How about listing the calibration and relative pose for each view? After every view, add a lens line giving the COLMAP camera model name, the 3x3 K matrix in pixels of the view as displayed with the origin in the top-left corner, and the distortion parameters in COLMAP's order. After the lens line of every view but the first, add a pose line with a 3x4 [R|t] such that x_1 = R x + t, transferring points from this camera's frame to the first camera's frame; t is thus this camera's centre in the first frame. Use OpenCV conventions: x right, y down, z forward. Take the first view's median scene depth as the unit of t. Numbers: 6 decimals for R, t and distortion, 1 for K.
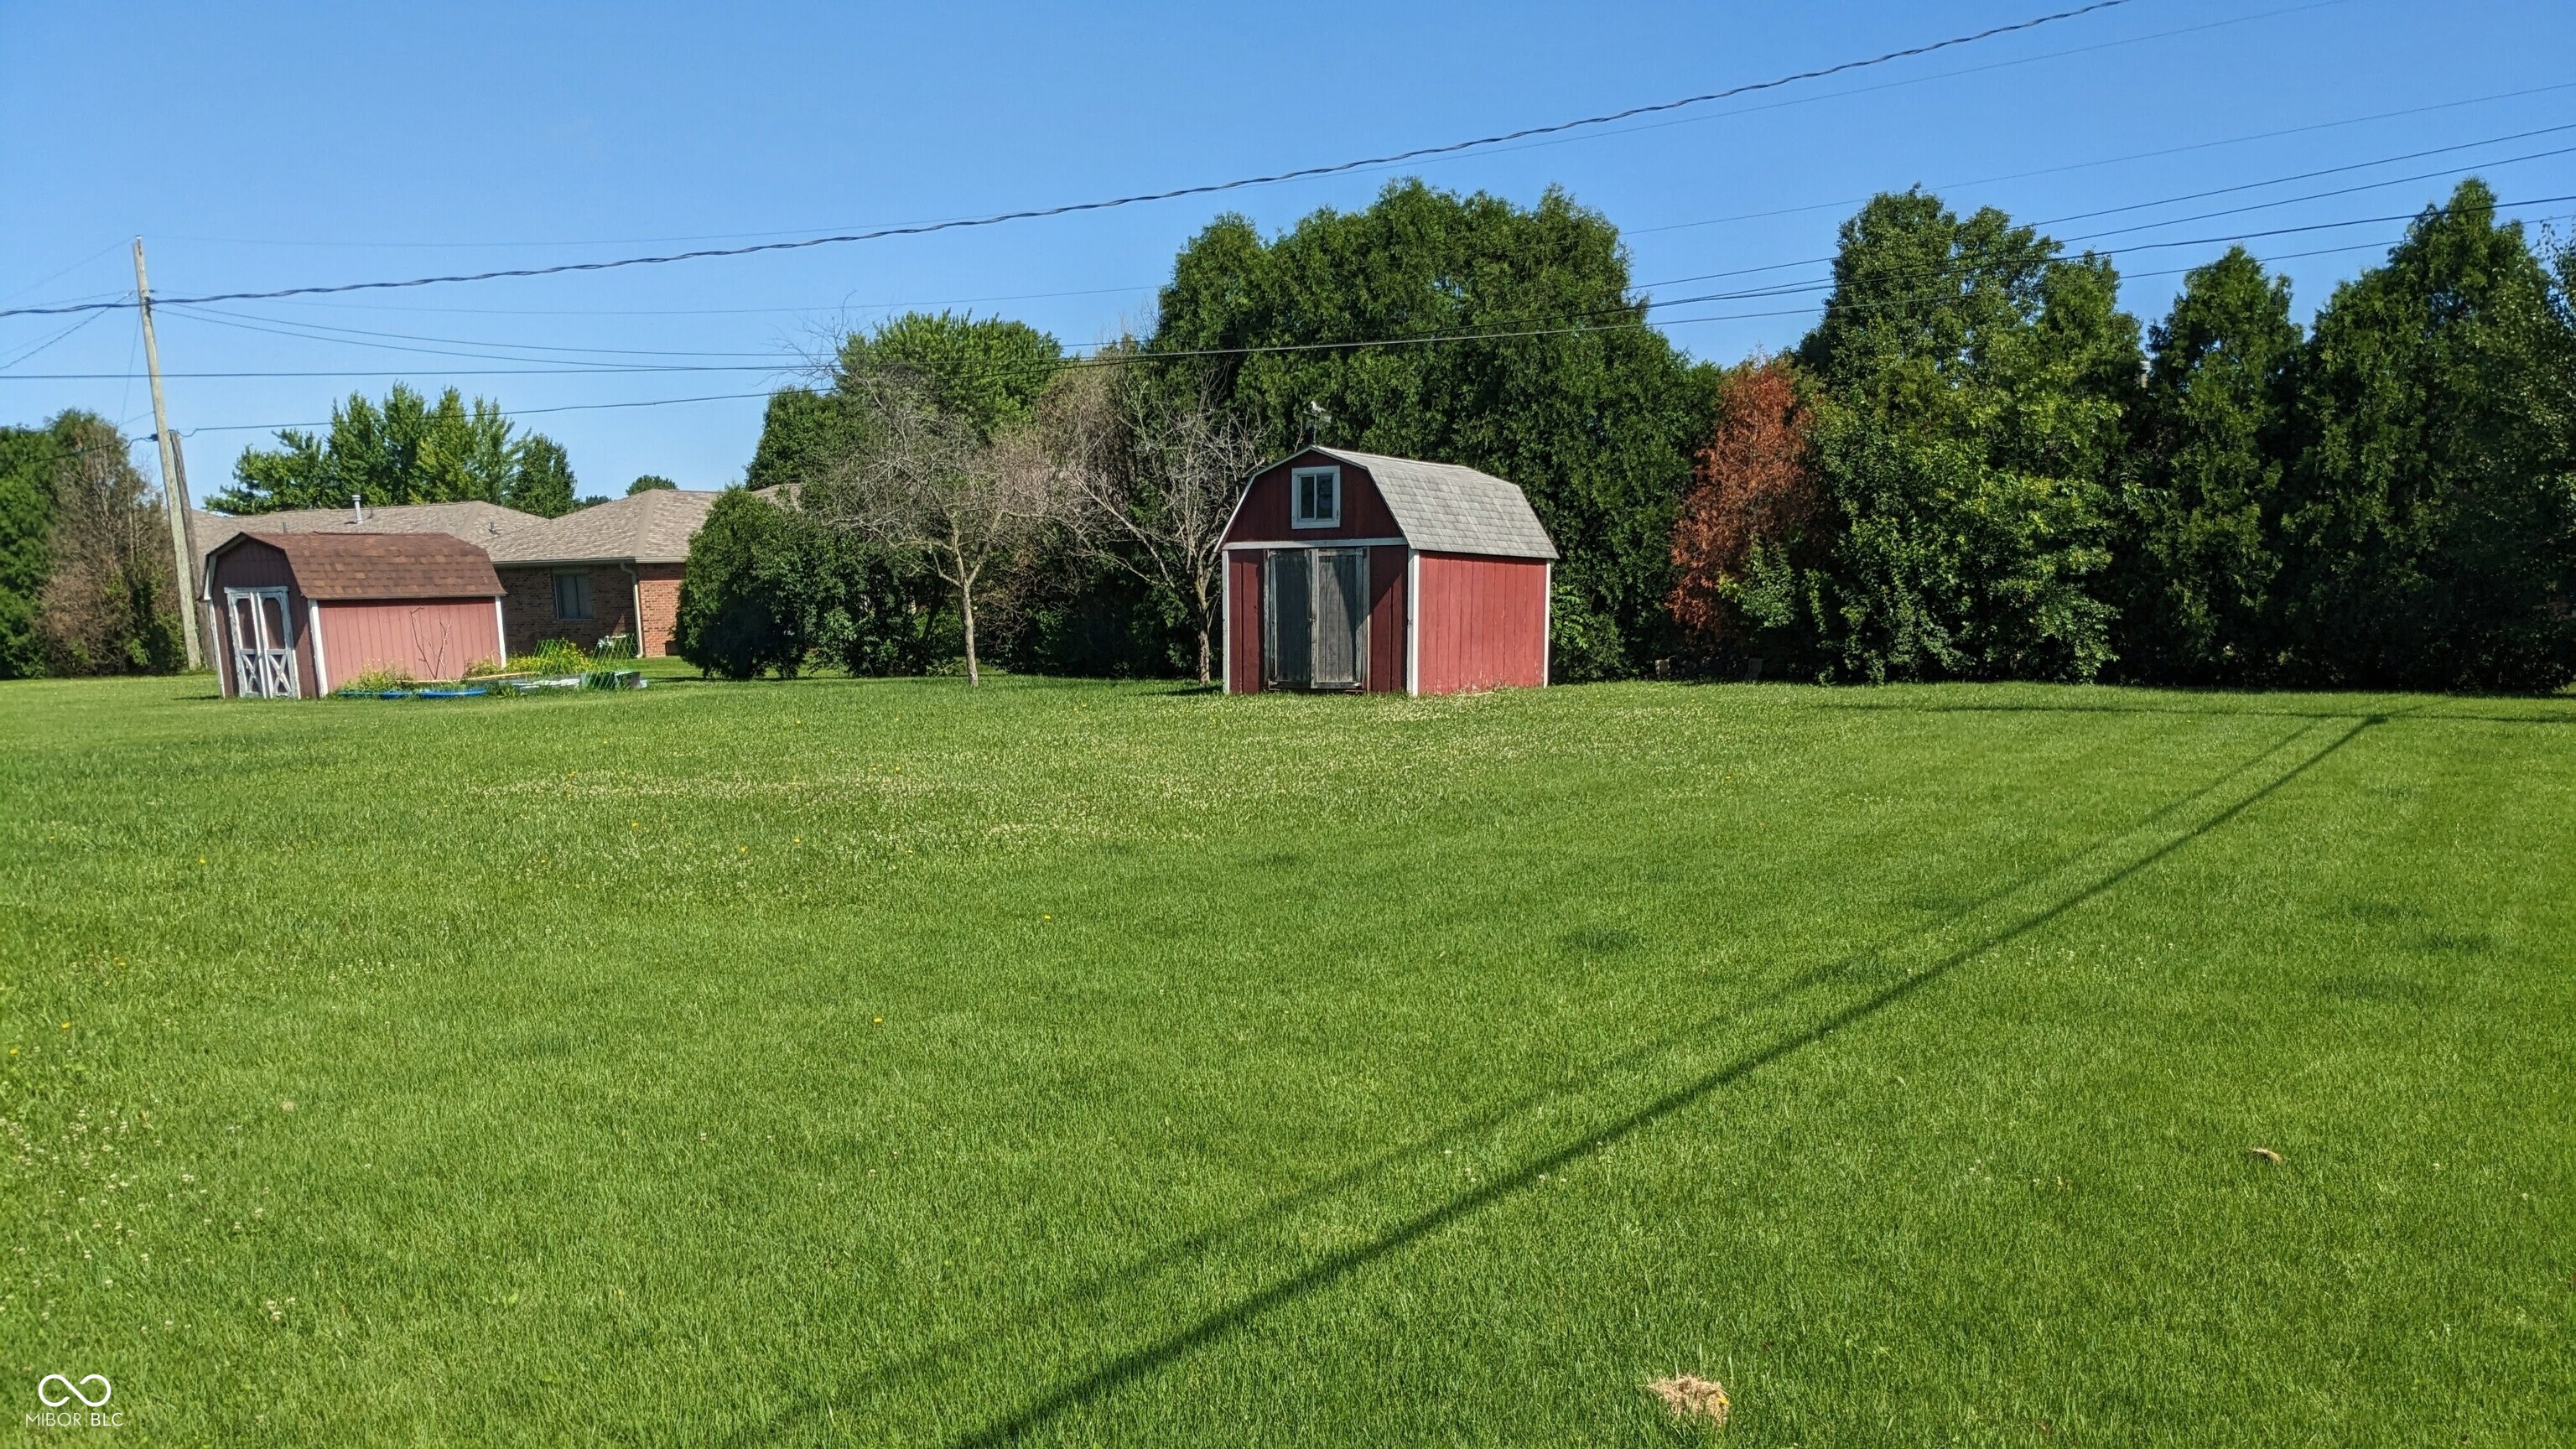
lens RADIAL K [[2090.8, 0, 1288.0], [0, 2090.8, 724.5], [0, 0, 1]] dist [-0.000239, -0.000115]
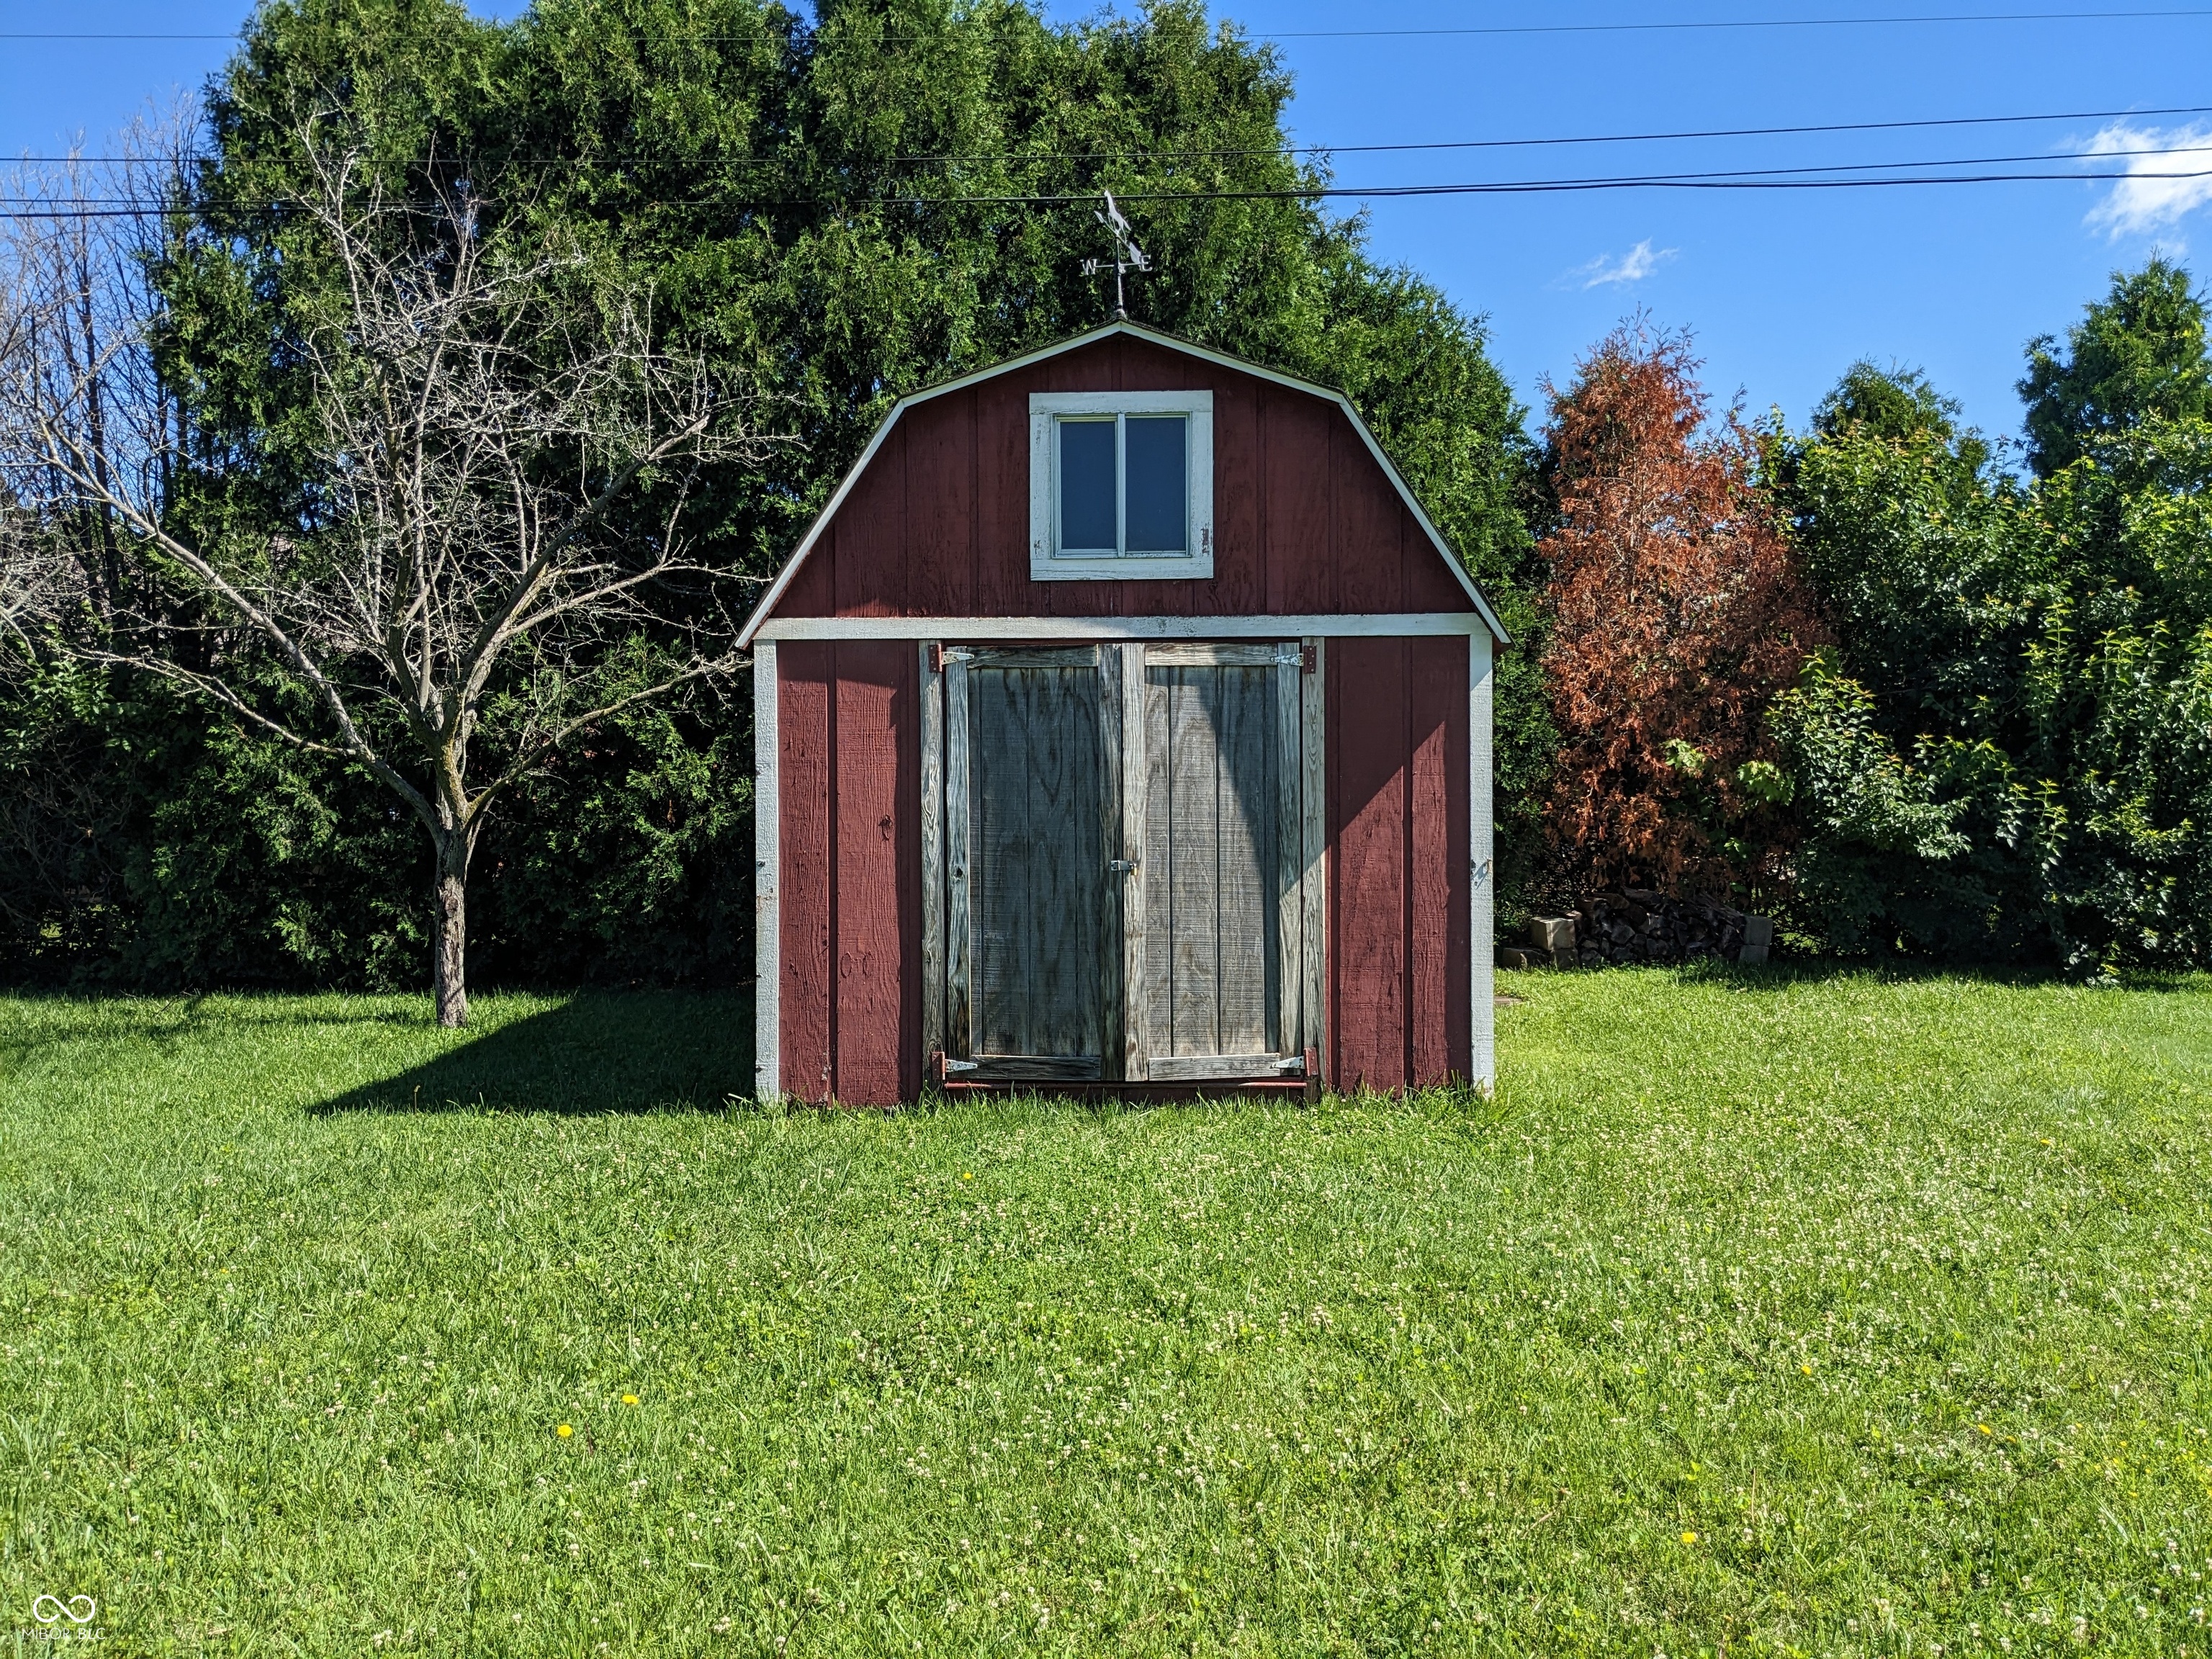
lens RADIAL K [[1736.8, 0, 1106.3], [0, 1736.8, 720.3], [0, 0, 1]] dist [0.006100, -0.000665]
pose [[0.824764, 0.027803, 0.564794, -0.139509], [0.026488, 0.995795, -0.087701, -0.048767], [-0.564857, 0.087292, 0.820559, 0.782381]]
